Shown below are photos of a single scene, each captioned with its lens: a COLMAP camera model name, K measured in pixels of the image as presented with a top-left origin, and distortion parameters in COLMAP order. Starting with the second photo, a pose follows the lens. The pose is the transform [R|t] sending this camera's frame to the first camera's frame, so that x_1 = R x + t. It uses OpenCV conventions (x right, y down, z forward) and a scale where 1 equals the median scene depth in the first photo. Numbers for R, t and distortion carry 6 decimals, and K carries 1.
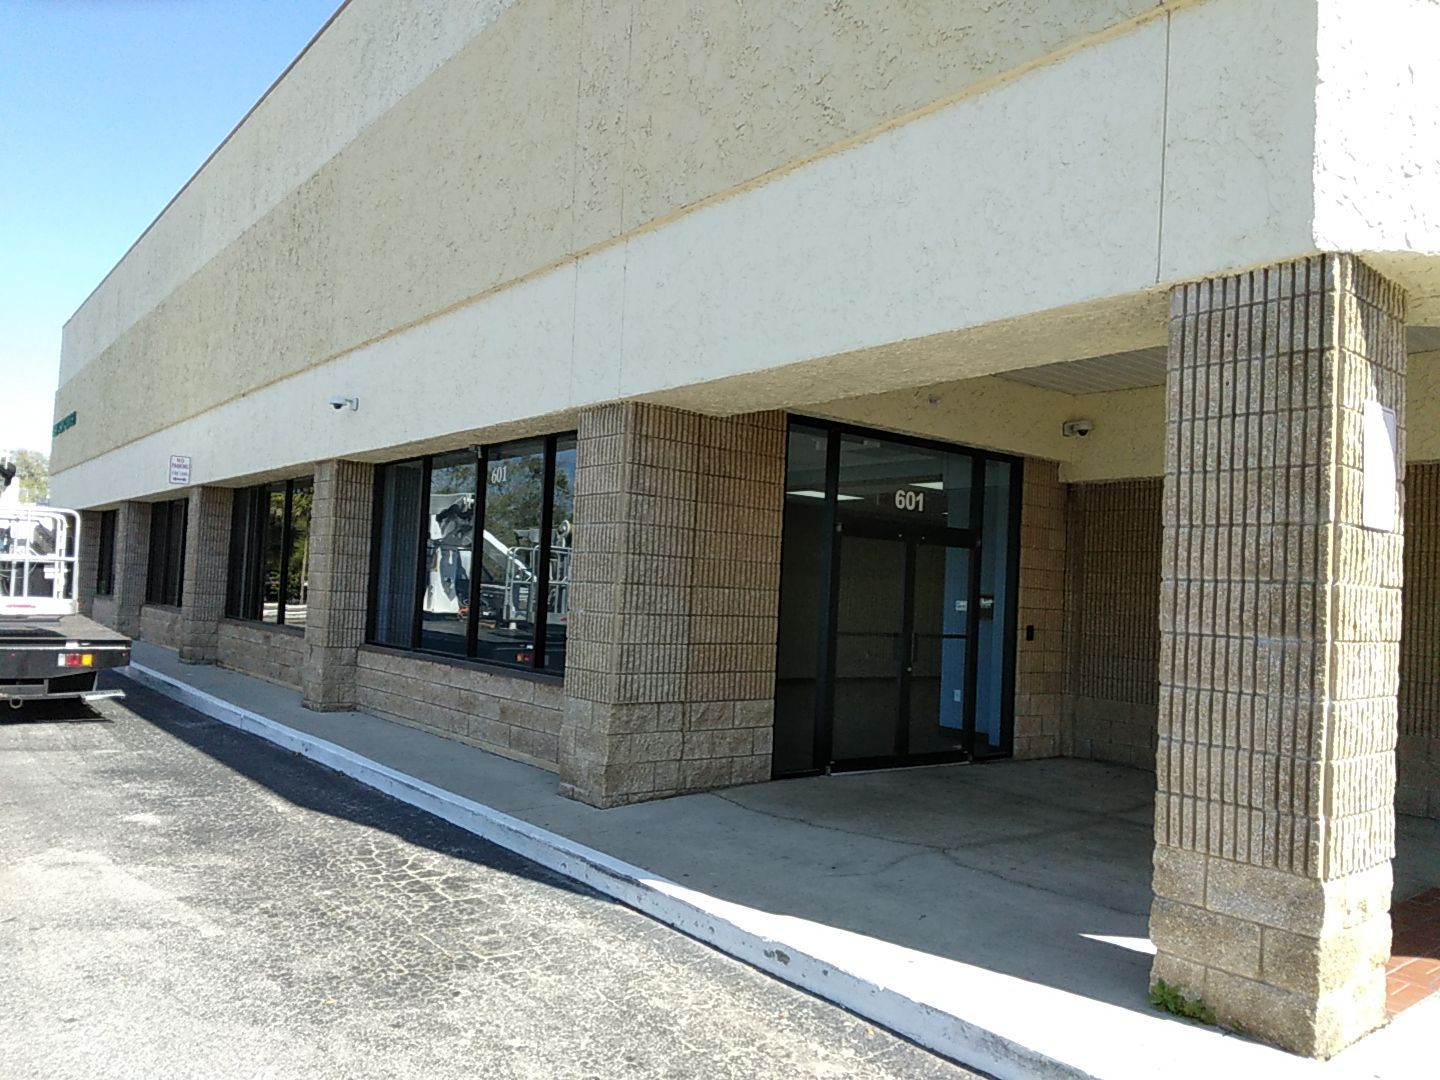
lens RADIAL K [[1044.3, 0, 728.7], [0, 1044.3, 547.0], [0, 0, 1]] dist [0.038492, -0.060604]
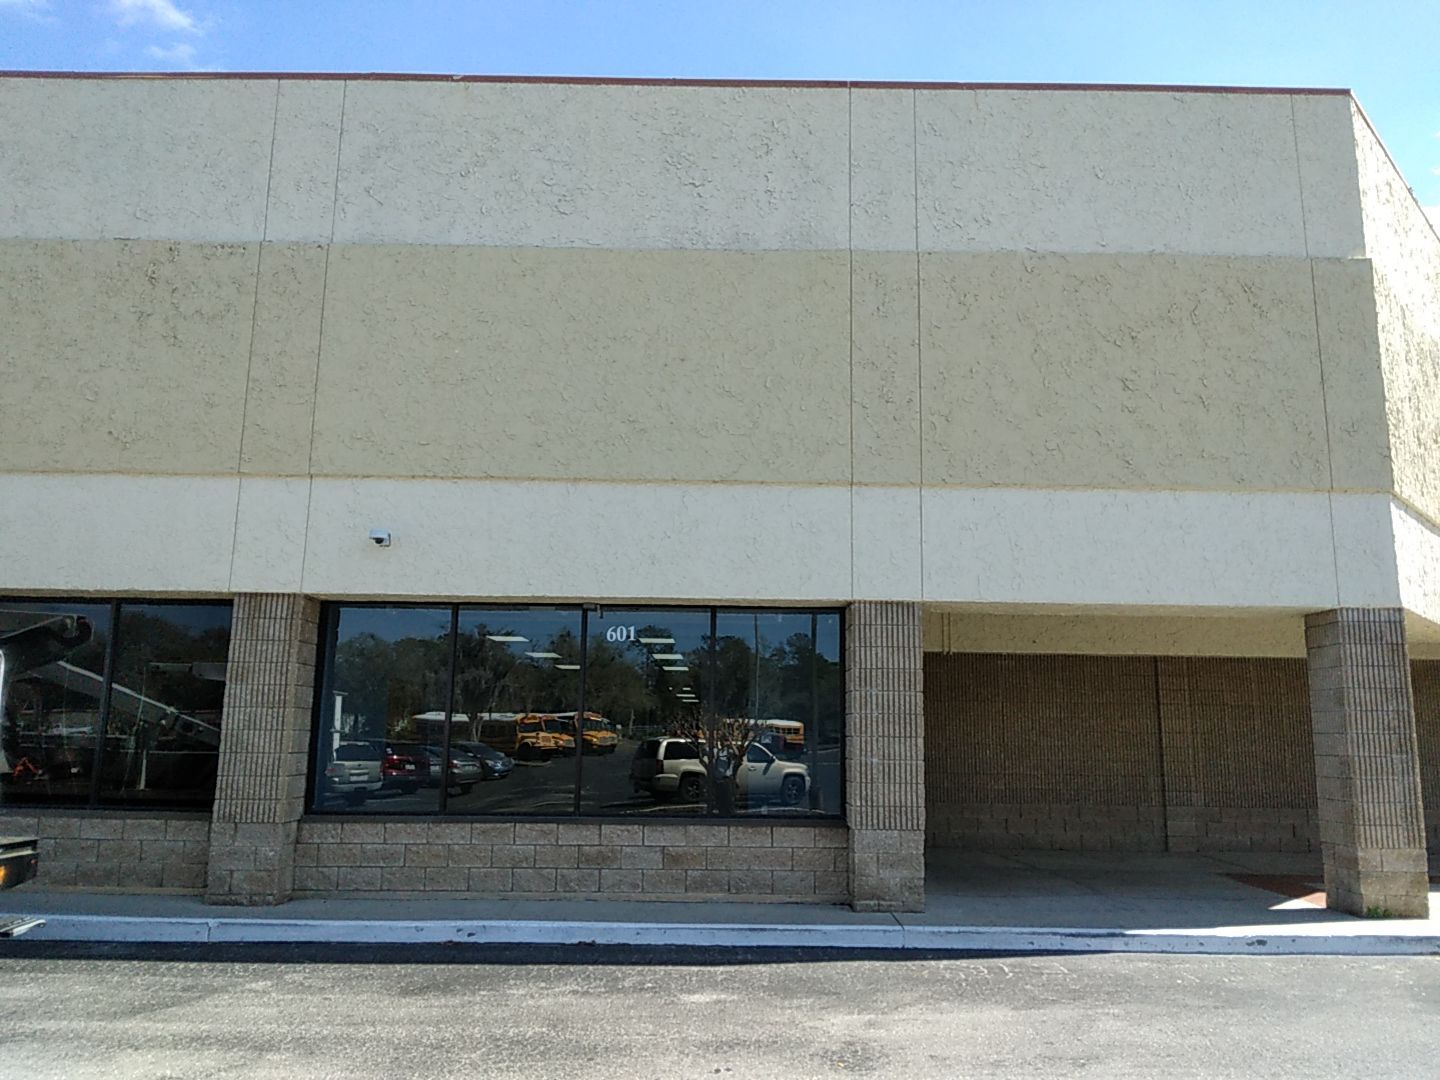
lens RADIAL K [[1044.3, 0, 723.1], [0, 1044.3, 548.0], [0, 0, 1]] dist [0.038492, -0.060604]
pose [[0.637922, 0.098964, 0.763715, -1.732296], [-0.017975, 0.993352, -0.113707, -0.065900], [-0.769891, 0.058809, 0.635460, 0.425092]]
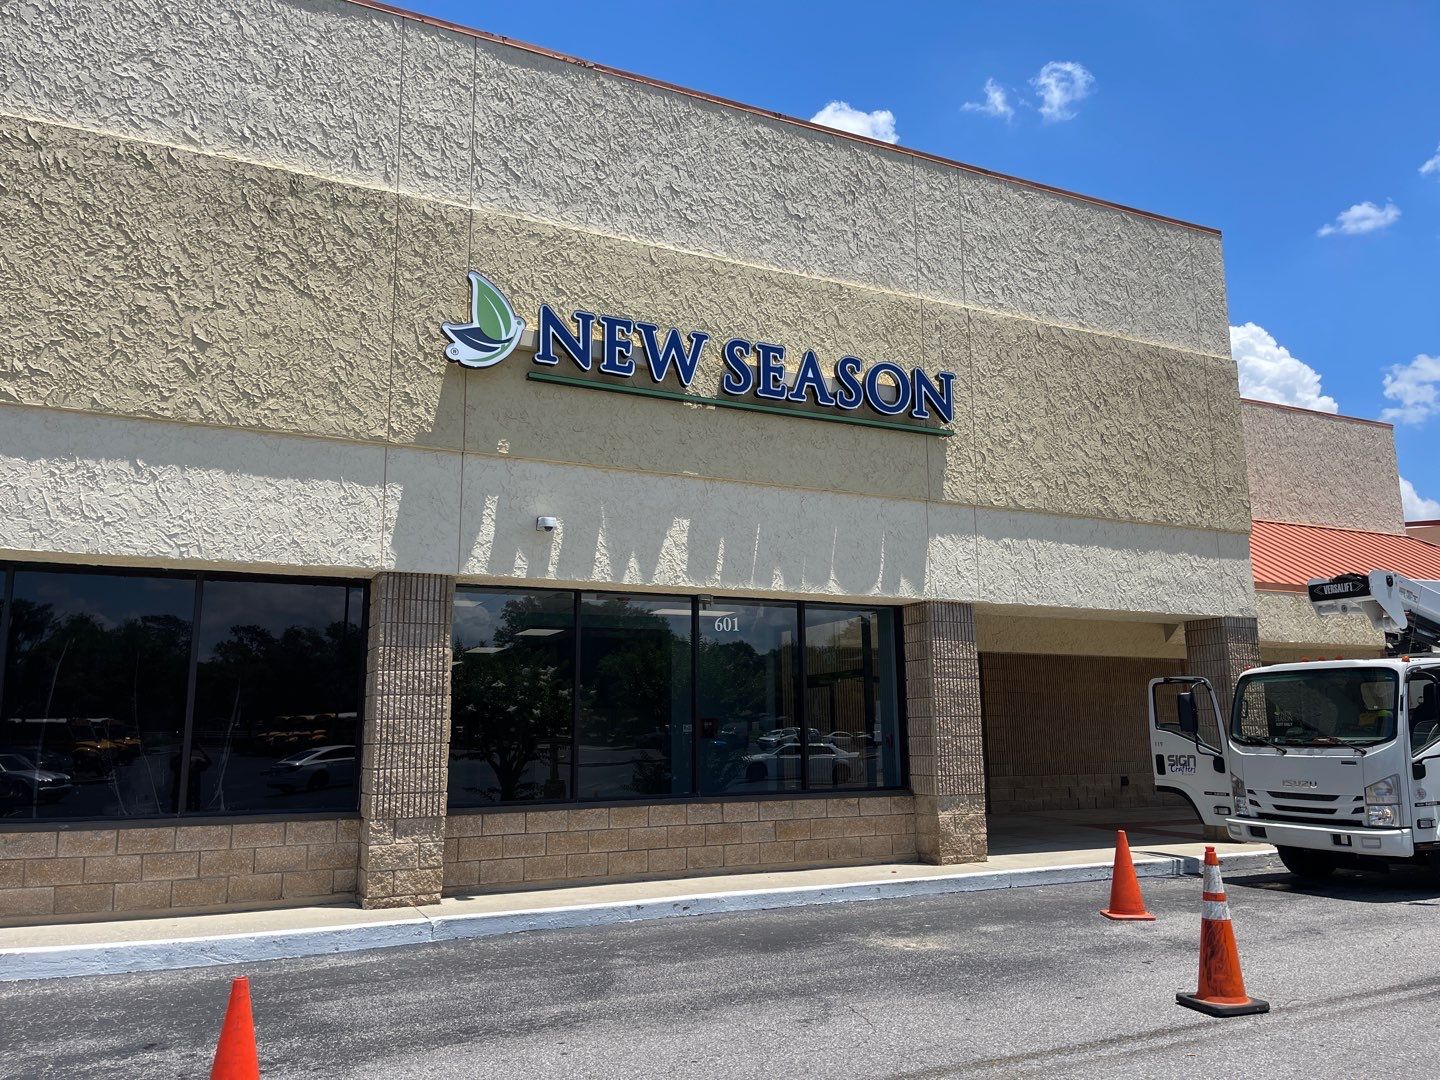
lens RADIAL K [[1082.6, 0, 724.2], [0, 1082.6, 538.7], [0, 0, 1]] dist [0.054934, -0.070981]
pose [[0.240674, 0.127510, 0.962194, -2.423058], [-0.019764, 0.991772, -0.126486, -0.023236], [-0.970405, 0.011425, 0.241214, 1.273942]]
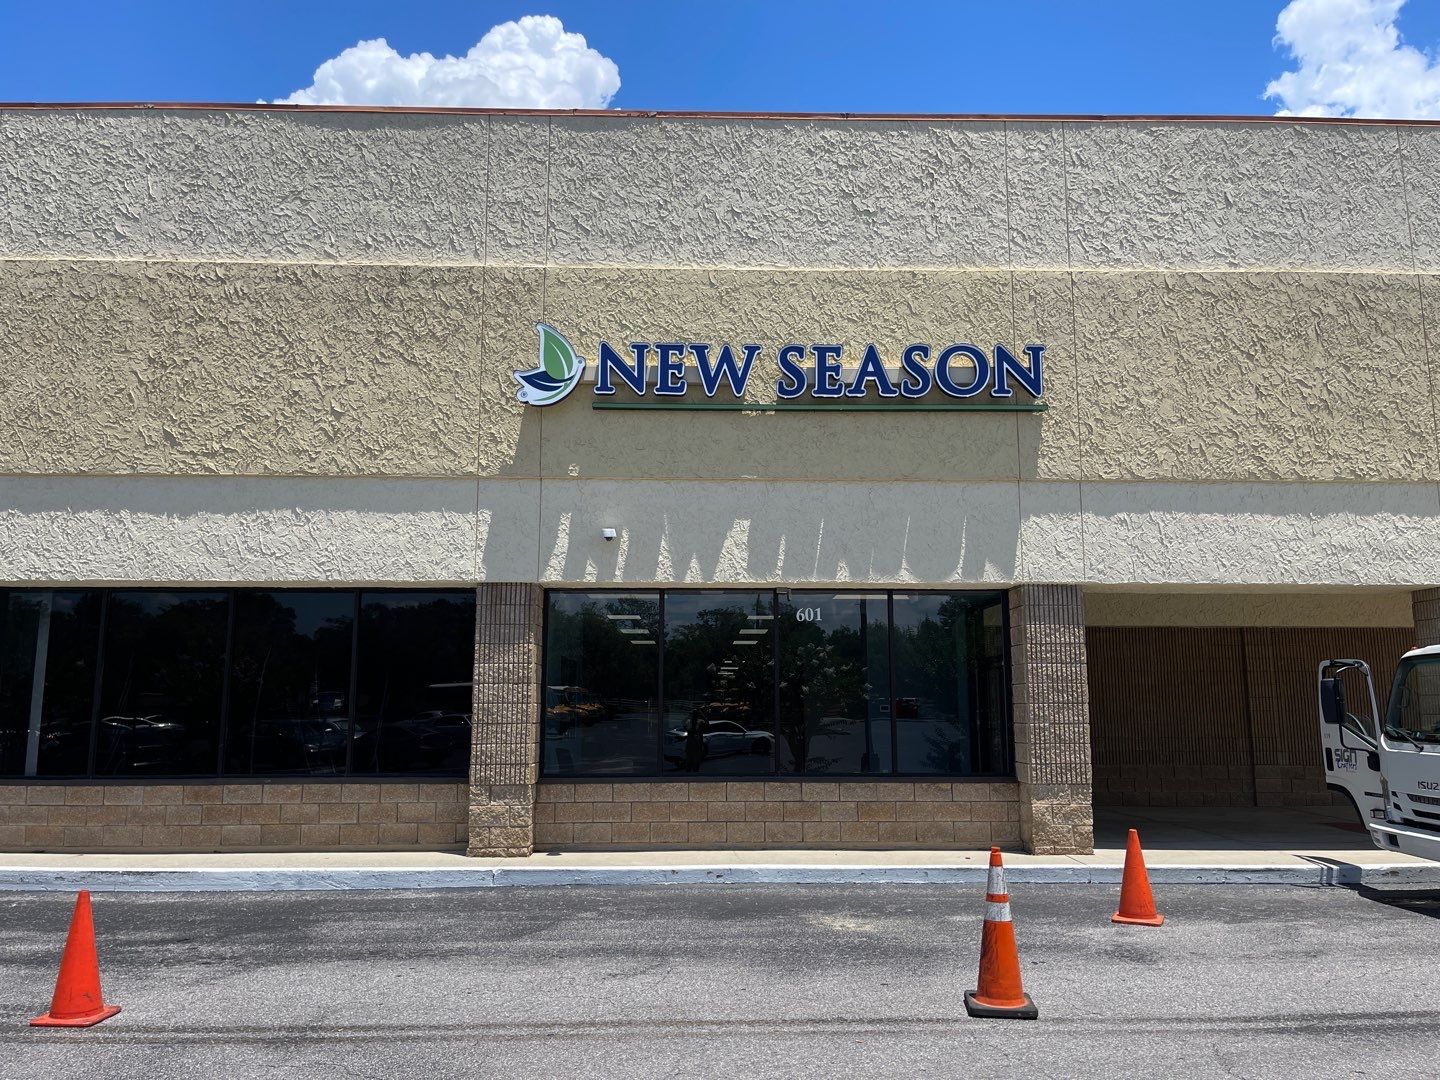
lens RADIAL K [[1082.6, 0, 713.1], [0, 1082.6, 536.9], [0, 0, 1]] dist [0.054934, -0.070981]
pose [[0.624725, 0.076943, 0.777045, -2.240594], [-0.005486, 0.995541, -0.094168, -0.072189], [-0.780826, 0.054566, 0.622361, 0.547228]]
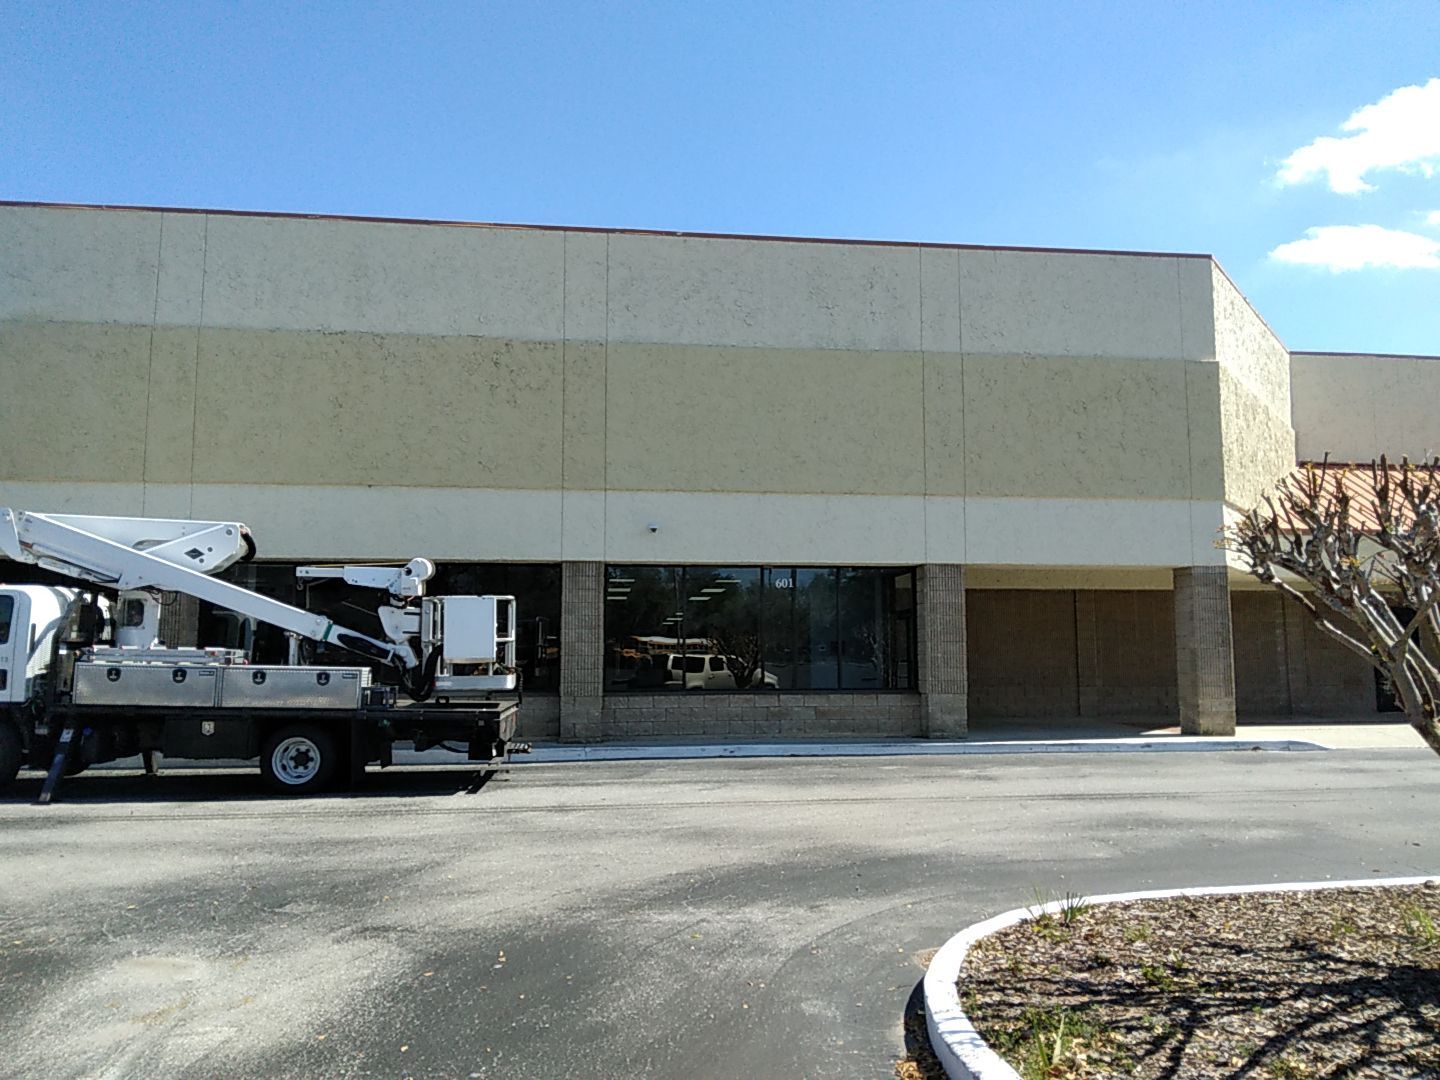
lens RADIAL K [[1044.3, 0, 718.1], [0, 1044.3, 545.8], [0, 0, 1]] dist [0.038492, -0.060604]
pose [[0.547683, 0.041189, 0.835672, -3.125011], [-0.009411, 0.999028, -0.043073, -0.097783], [-0.836633, 0.015726, 0.547538, 0.223427]]
